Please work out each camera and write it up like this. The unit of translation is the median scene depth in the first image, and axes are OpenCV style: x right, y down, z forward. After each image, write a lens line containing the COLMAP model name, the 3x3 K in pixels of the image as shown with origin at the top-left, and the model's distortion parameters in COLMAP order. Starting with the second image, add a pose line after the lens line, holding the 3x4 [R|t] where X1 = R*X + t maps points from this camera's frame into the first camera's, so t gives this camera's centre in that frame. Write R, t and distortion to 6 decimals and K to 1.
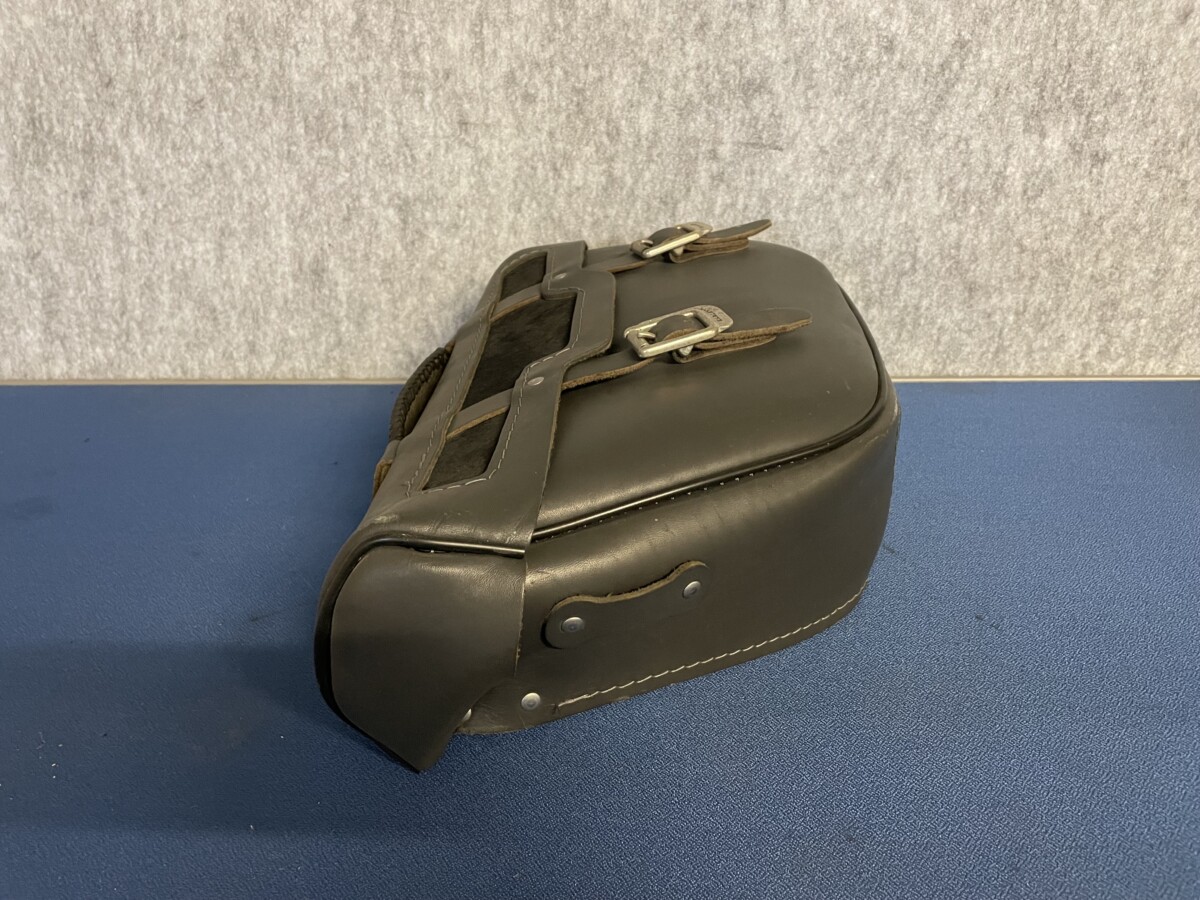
lens RADIAL K [[939.2, 0, 602.2], [0, 939.2, 459.5], [0, 0, 1]] dist [0.078258, -0.120892]
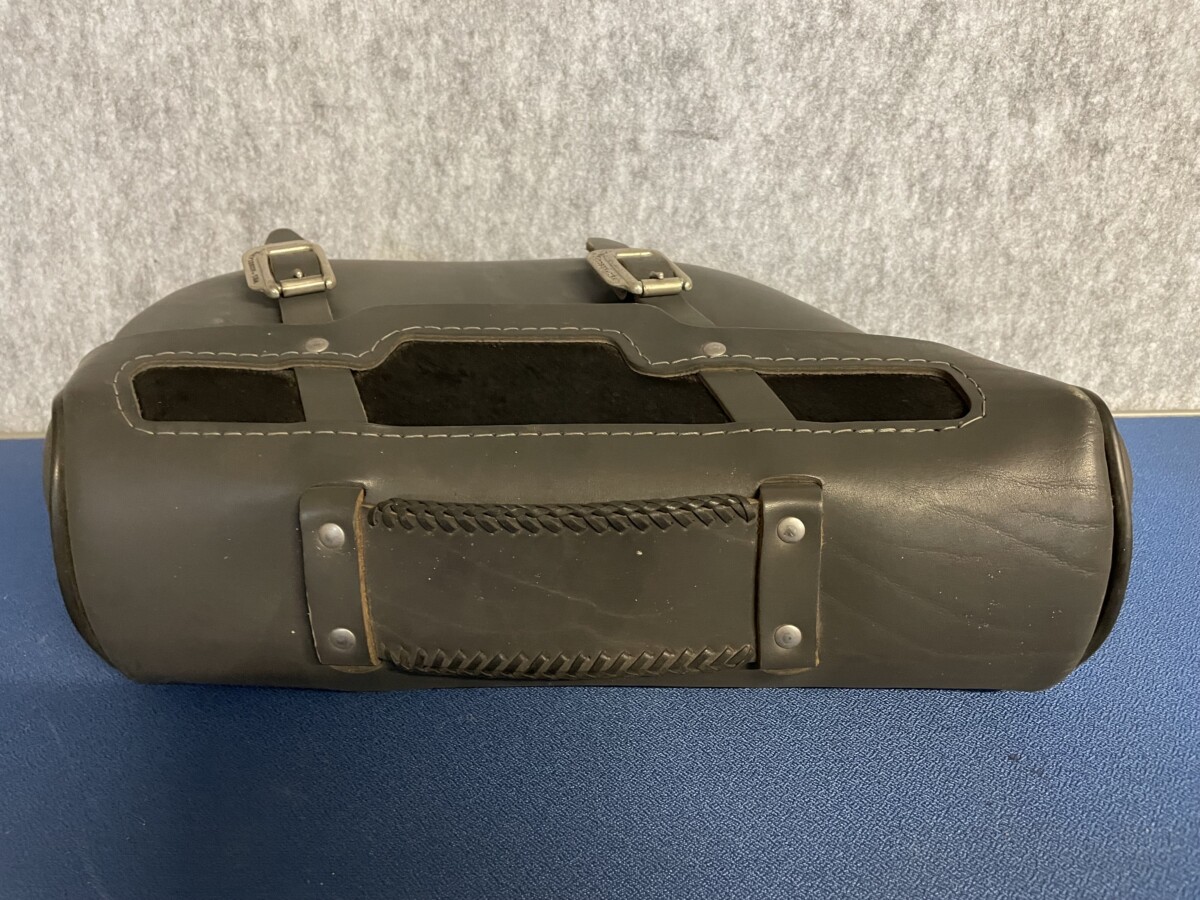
lens RADIAL K [[939.2, 0, 606.0], [0, 939.2, 456.9], [0, 0, 1]] dist [0.078258, -0.120892]
pose [[0.998248, -0.018154, 0.056317, 0.042484], [0.020637, 0.998826, -0.043829, -0.021333], [-0.055455, 0.044914, 0.997450, 0.202873]]
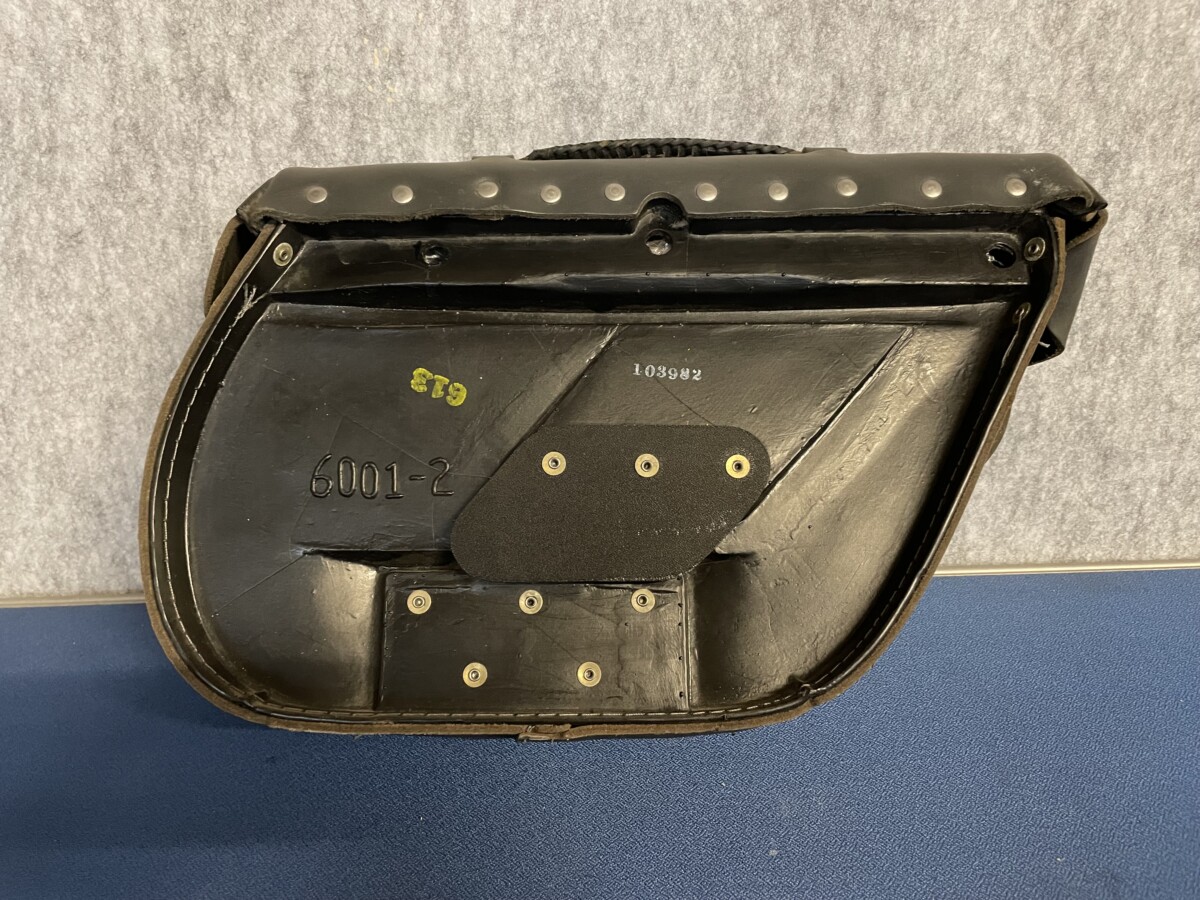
lens RADIAL K [[939.2, 0, 595.8], [0, 939.2, 442.7], [0, 0, 1]] dist [0.078258, -0.120892]
pose [[0.996830, -0.028693, 0.074201, -0.086510], [0.033612, 0.997258, -0.065923, -0.155564], [-0.072106, 0.068208, 0.995062, 0.259082]]
